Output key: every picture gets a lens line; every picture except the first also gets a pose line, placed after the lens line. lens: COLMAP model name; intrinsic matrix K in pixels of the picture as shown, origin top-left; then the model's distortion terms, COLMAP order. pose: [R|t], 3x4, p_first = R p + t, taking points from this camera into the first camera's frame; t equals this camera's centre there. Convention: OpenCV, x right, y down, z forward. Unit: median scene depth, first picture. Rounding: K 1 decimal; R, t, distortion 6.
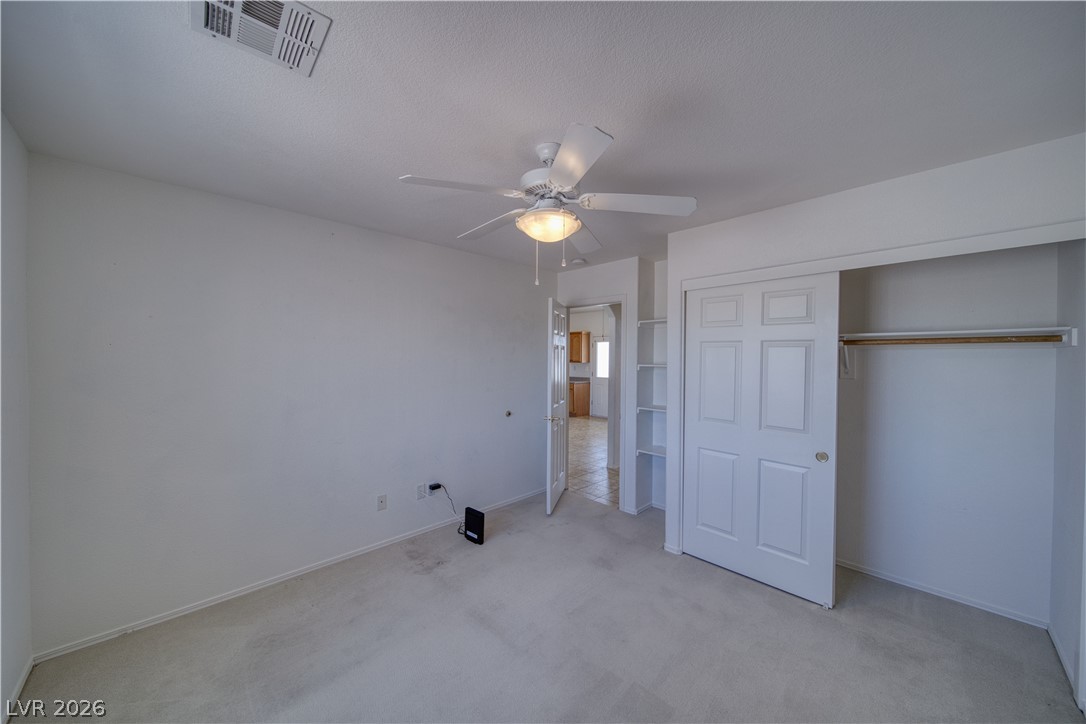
lens RADIAL K [[379.9, 0, 543.1], [0, 379.9, 360.5], [0, 0, 1]] dist [0.001071, -0.002245]
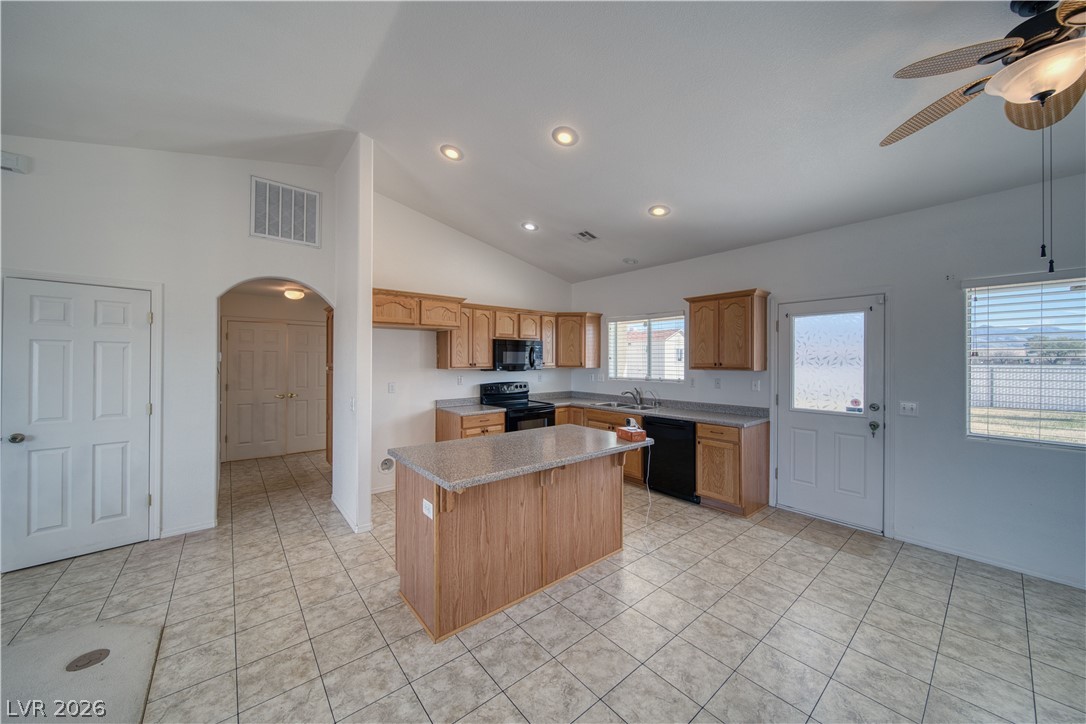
lens RADIAL K [[379.9, 0, 543.1], [0, 379.9, 360.5], [0, 0, 1]] dist [0.001071, -0.002245]
pose [[0.998041, -0.000930, -0.062549, -0.085153], [0.000267, 0.999944, -0.010614, -0.000447], [0.062555, 0.010576, 0.997985, 0.597671]]
